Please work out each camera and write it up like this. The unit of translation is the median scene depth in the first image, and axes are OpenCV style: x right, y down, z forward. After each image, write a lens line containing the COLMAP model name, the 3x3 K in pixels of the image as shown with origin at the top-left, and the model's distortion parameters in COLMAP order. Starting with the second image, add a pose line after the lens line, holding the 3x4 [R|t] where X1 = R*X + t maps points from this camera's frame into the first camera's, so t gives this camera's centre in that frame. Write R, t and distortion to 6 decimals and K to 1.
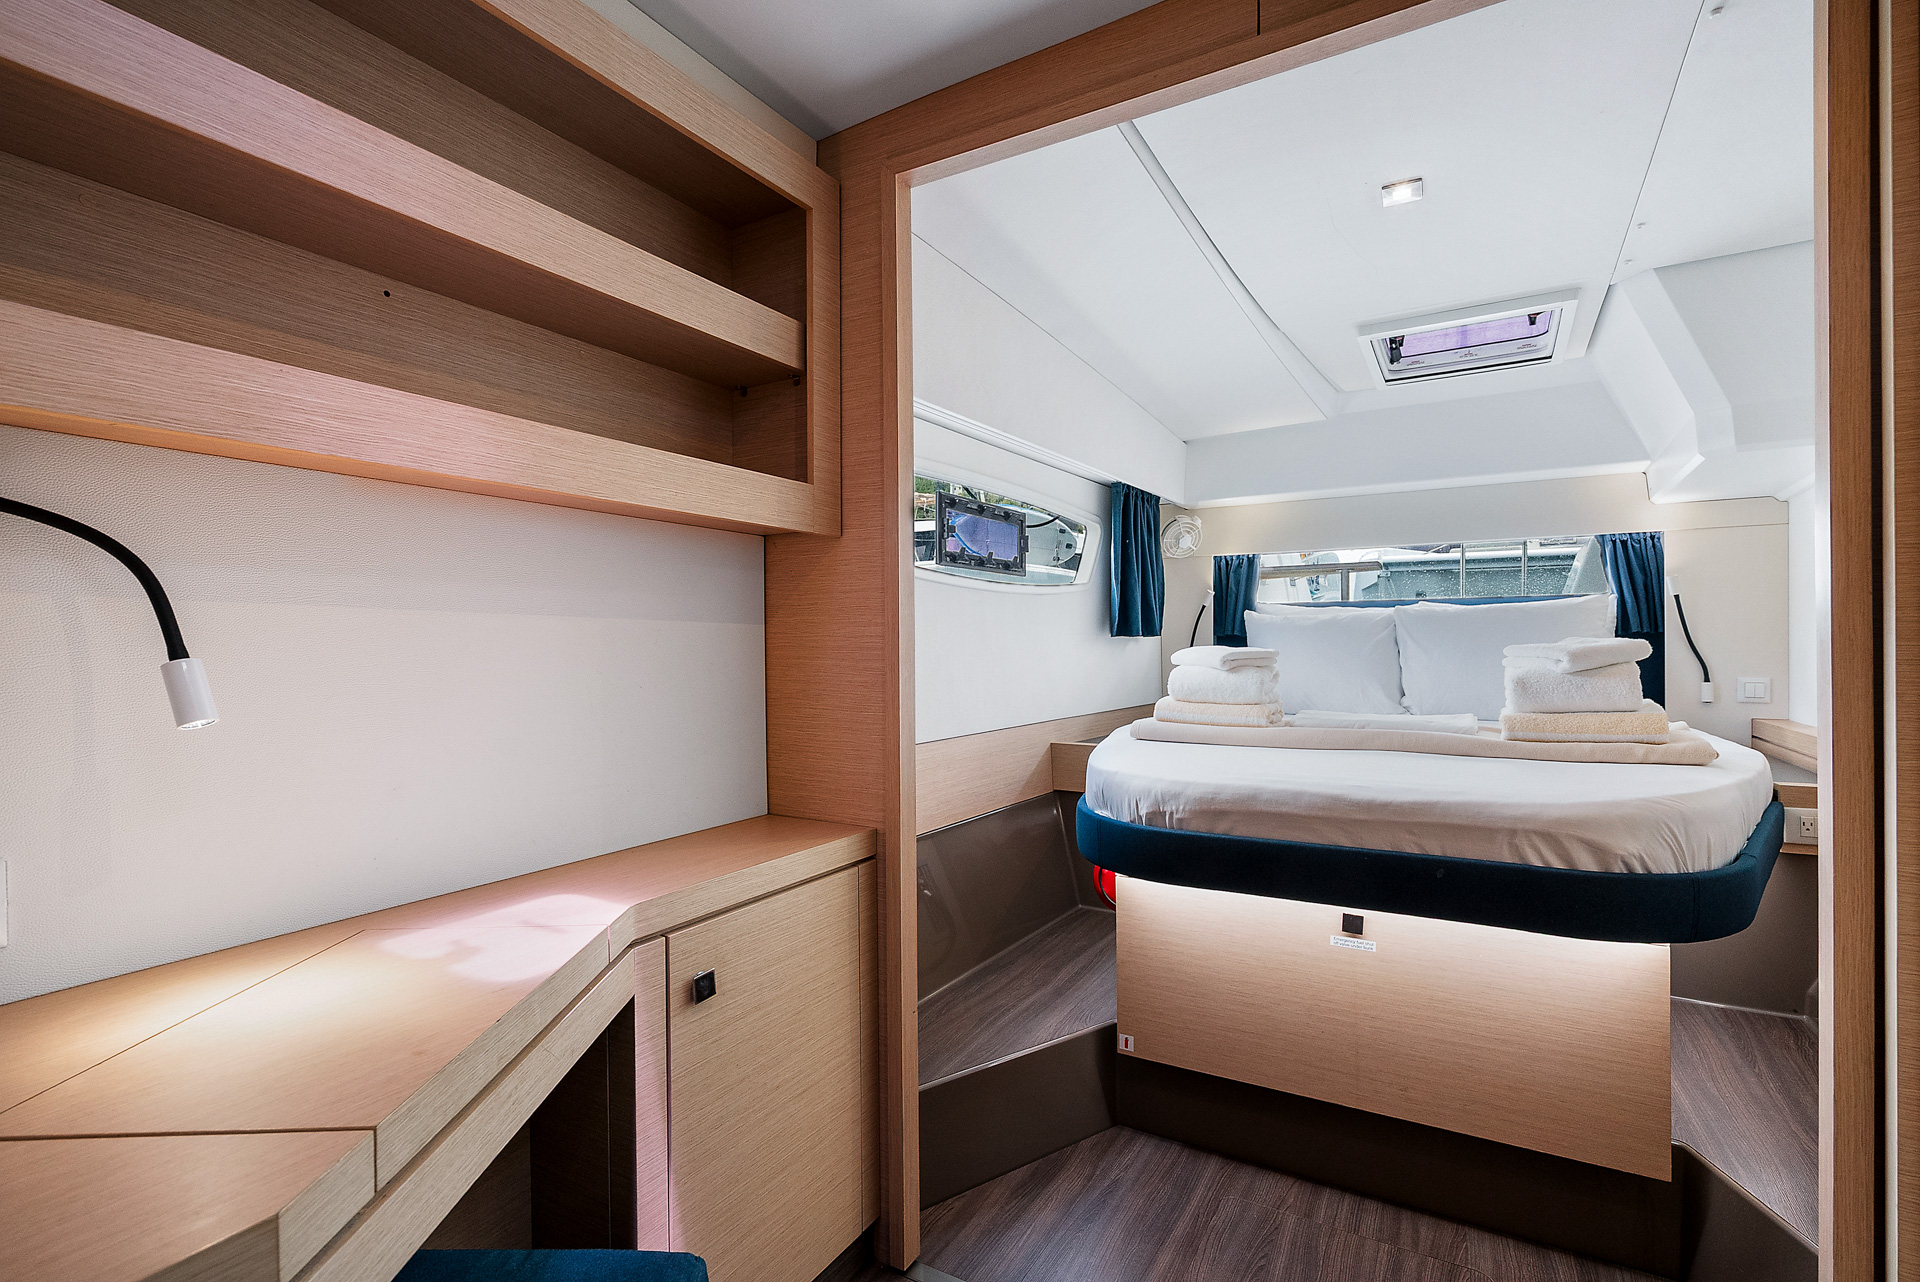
lens RADIAL K [[890.8, 0, 963.0], [0, 890.8, 647.7], [0, 0, 1]] dist [-0.004790, 0.000138]
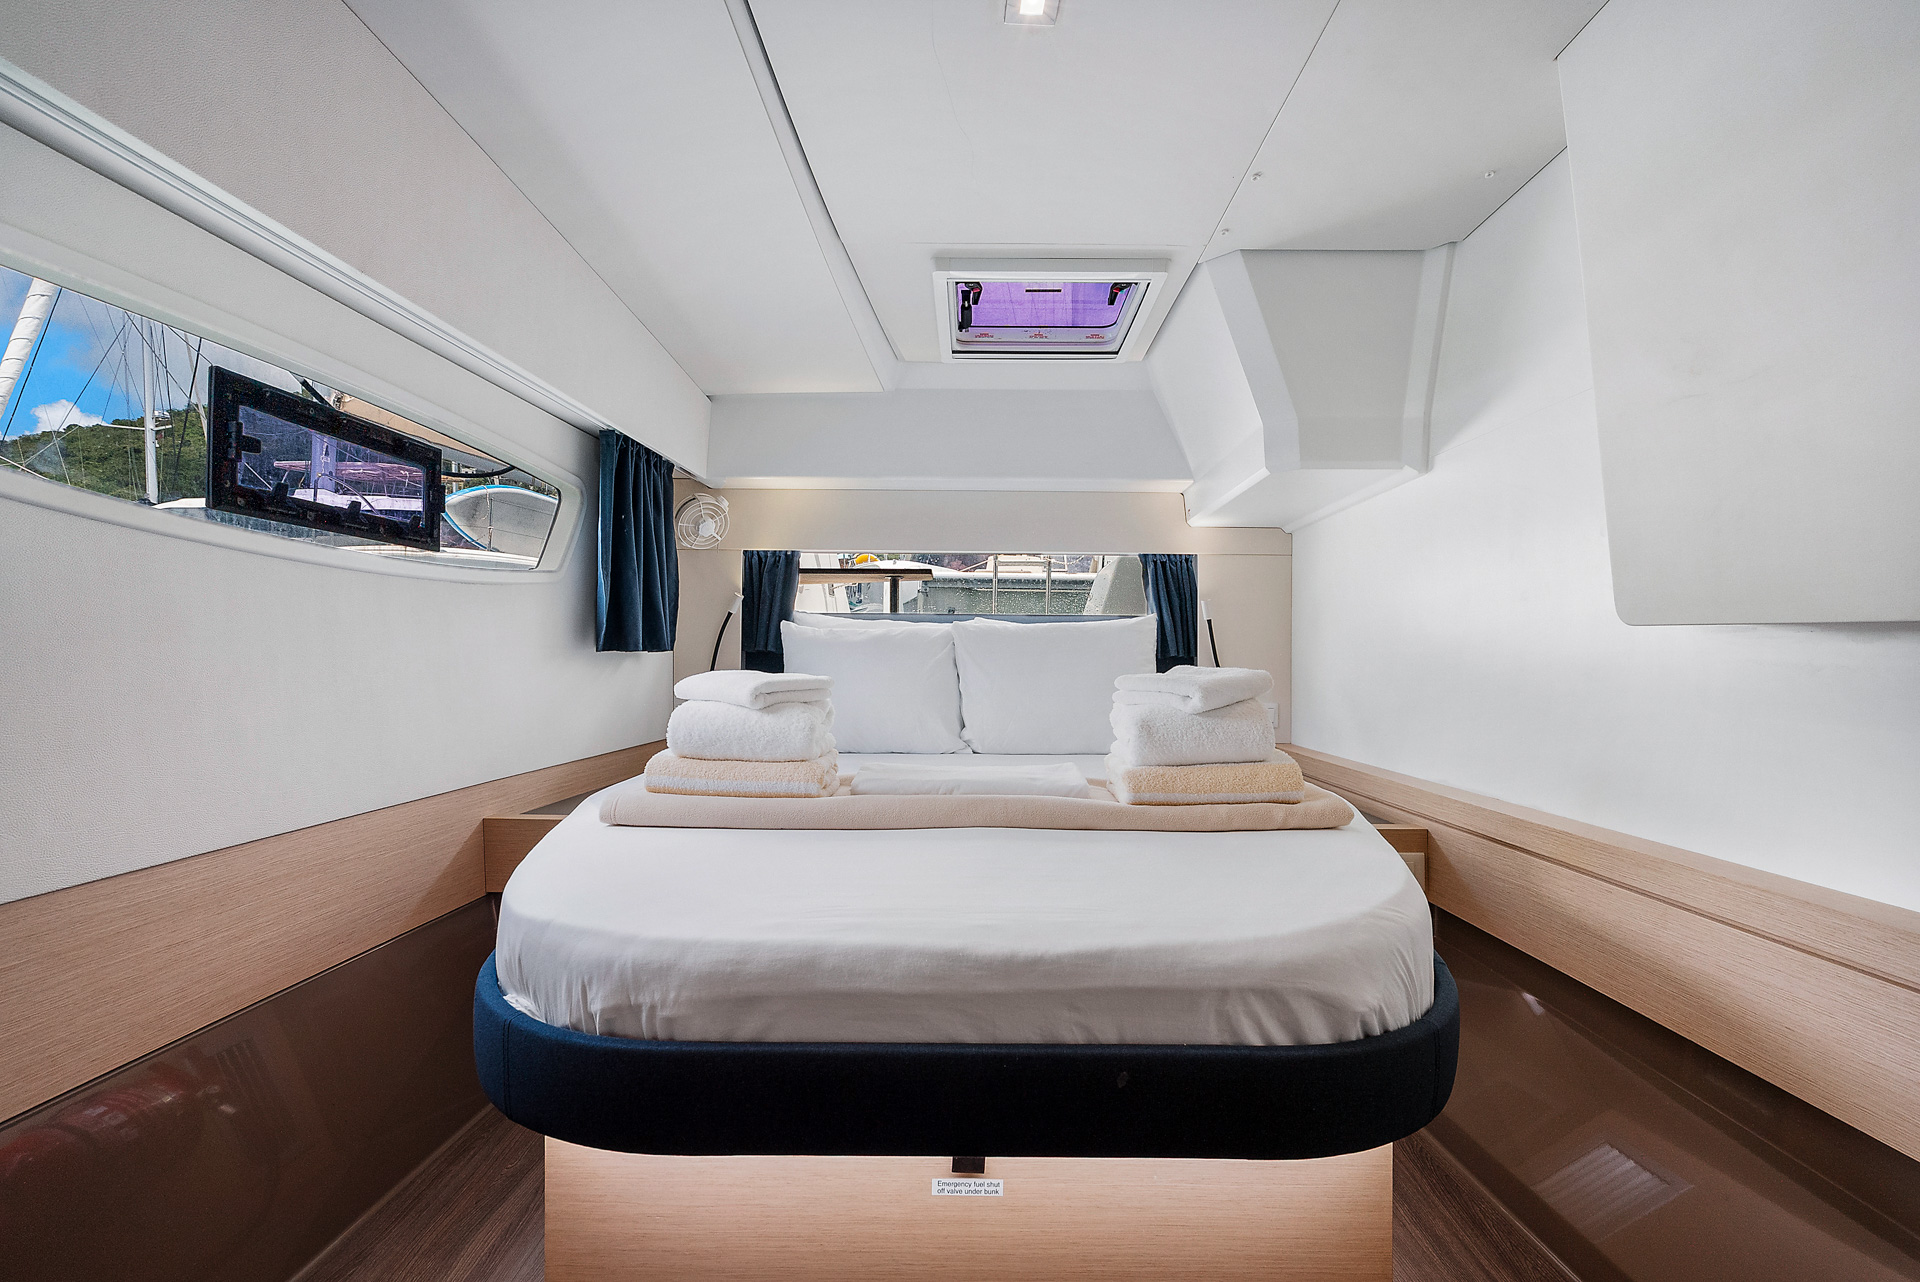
lens RADIAL K [[890.8, 0, 963.0], [0, 890.8, 647.7], [0, 0, 1]] dist [-0.004790, 0.000138]
pose [[0.869008, 0.019658, 0.494408, 0.096862], [-0.013207, 0.999776, -0.016539, -0.010263], [-0.494622, 0.007843, 0.869073, 0.341257]]
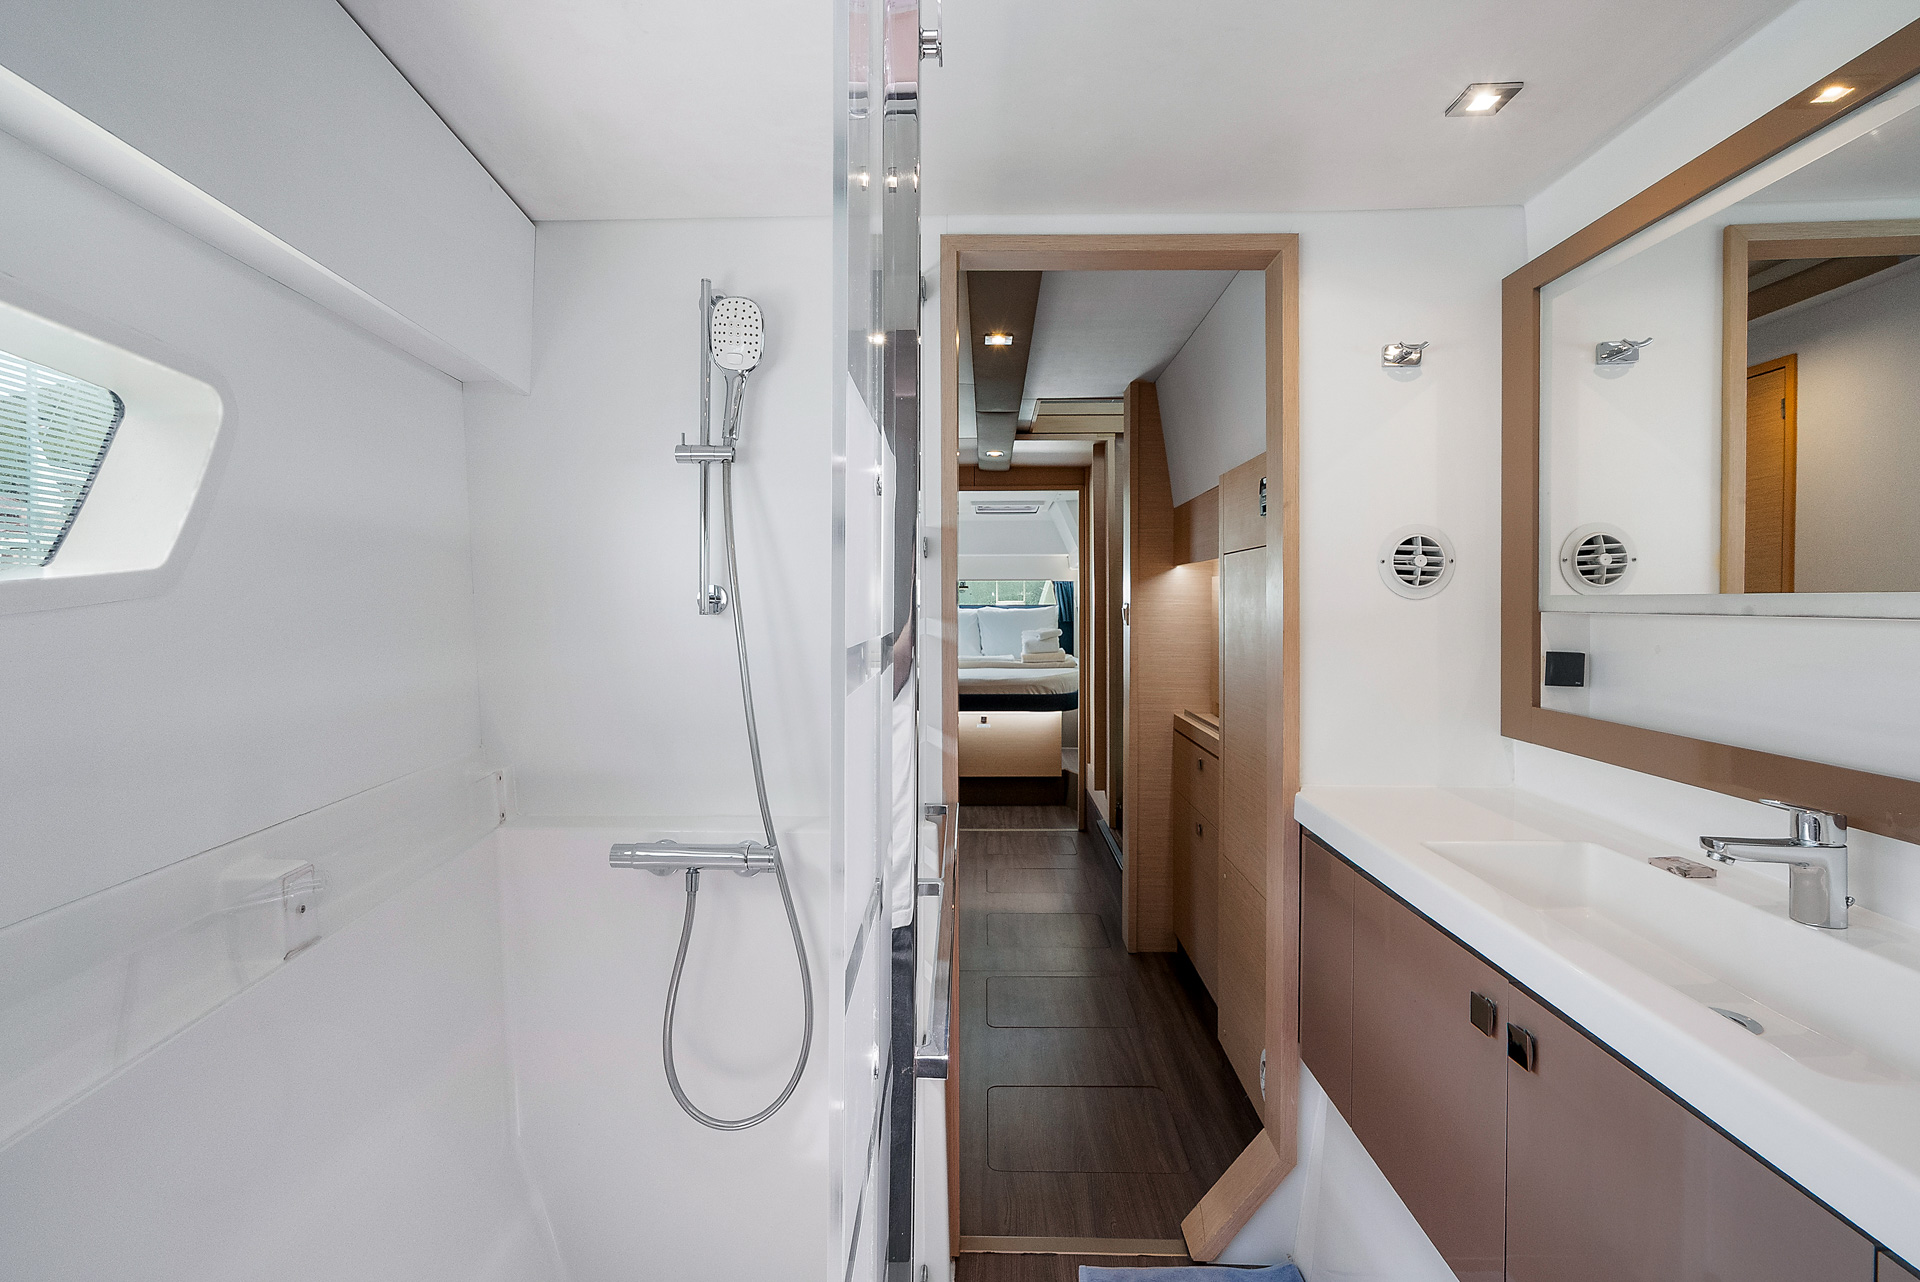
lens RADIAL K [[890.8, 0, 963.0], [0, 890.8, 647.7], [0, 0, 1]] dist [-0.004790, 0.000138]
pose [[0.876537, -0.021218, 0.480867, -0.835164], [-0.000970, 0.998948, 0.045847, -0.069974], [-0.481334, -0.040653, 0.875594, -1.266909]]
